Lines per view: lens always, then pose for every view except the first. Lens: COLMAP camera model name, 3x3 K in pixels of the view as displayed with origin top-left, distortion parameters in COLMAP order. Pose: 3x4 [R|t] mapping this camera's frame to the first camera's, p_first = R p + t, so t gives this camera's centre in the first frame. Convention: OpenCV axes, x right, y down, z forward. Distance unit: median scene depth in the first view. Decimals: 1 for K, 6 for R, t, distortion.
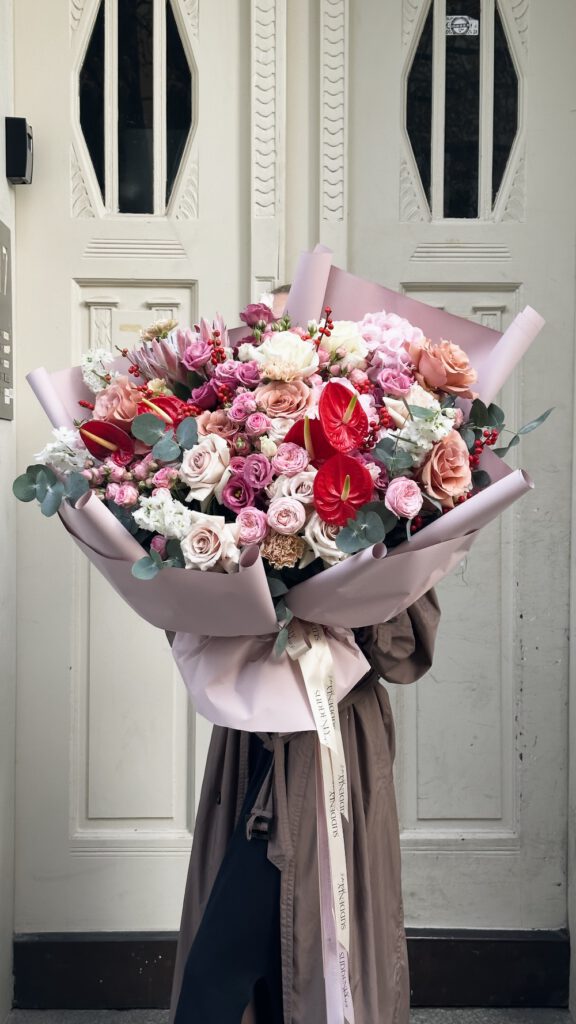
lens RADIAL K [[1356.2, 0, 287.9], [0, 1356.2, 506.5], [0, 0, 1]] dist [0.072692, 0.000000]
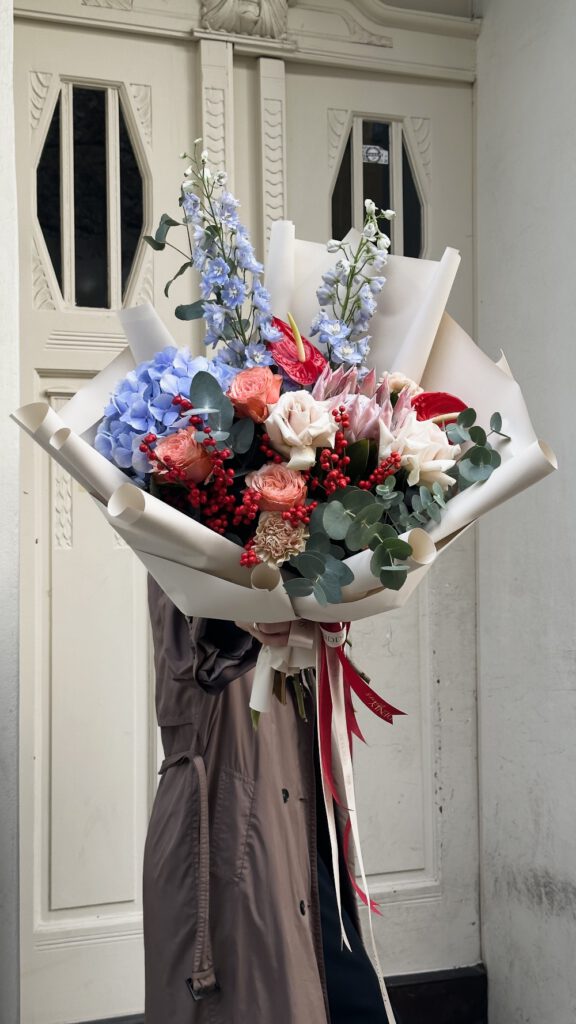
lens RADIAL K [[1356.2, 0, 291.9], [0, 1356.2, 515.6], [0, 0, 1]] dist [0.072692, 0.000000]
pose [[0.940010, -0.010702, 0.340980, -0.316784], [0.029578, 0.998301, -0.050207, -0.002079], [-0.339863, 0.057281, 0.938729, -0.007356]]
